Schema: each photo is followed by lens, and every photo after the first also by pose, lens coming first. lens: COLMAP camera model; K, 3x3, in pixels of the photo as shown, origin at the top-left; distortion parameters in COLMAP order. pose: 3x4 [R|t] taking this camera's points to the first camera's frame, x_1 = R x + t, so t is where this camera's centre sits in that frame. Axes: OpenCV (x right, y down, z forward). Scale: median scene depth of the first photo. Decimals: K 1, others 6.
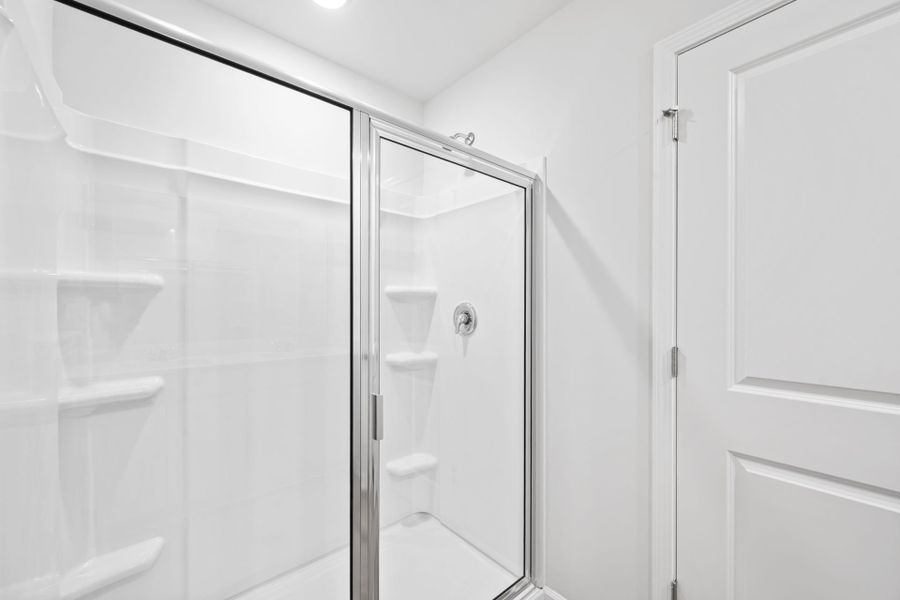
lens RADIAL K [[355.6, 0, 451.6], [0, 355.6, 306.3], [0, 0, 1]] dist [-0.000417, 0.000027]
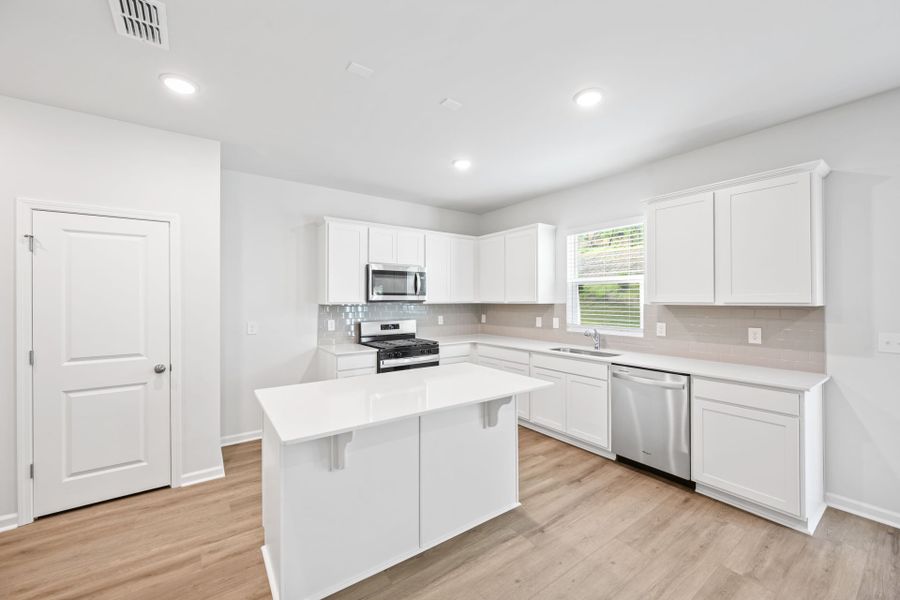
lens RADIAL K [[356.0, 0, 451.3], [0, 356.0, 297.4], [0, 0, 1]] dist [-0.001508, -0.000158]
pose [[0.131206, 0.001509, 0.991354, -1.125937], [0.008894, 0.999957, -0.002699, -0.169327], [-0.991315, 0.009171, 0.131187, -1.733422]]
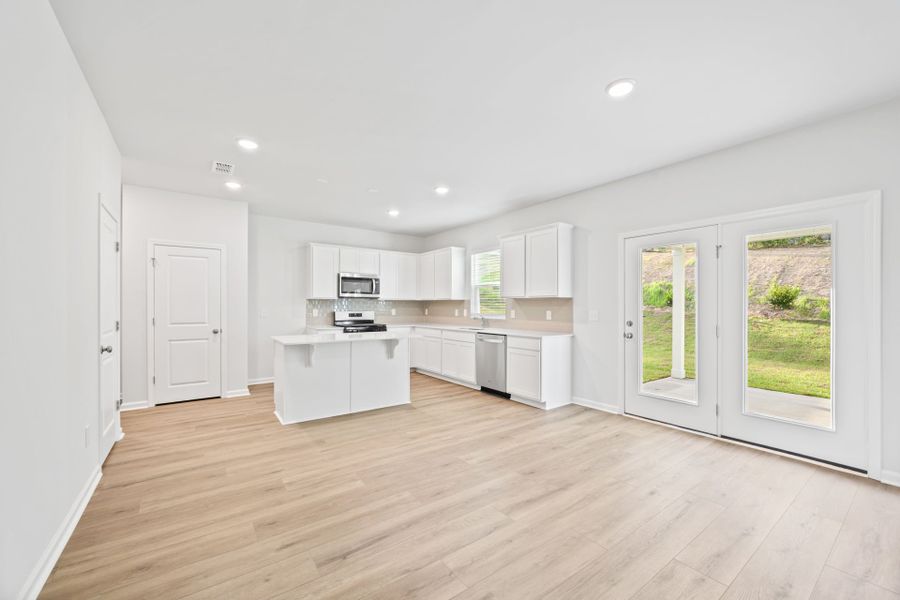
lens RADIAL K [[355.6, 0, 451.6], [0, 355.6, 306.3], [0, 0, 1]] dist [-0.000417, 0.000027]
pose [[0.127002, -0.004203, 0.991894, -2.987518], [0.003426, 0.999987, 0.003799, -0.015531], [-0.991897, 0.002916, 0.127014, -2.900476]]
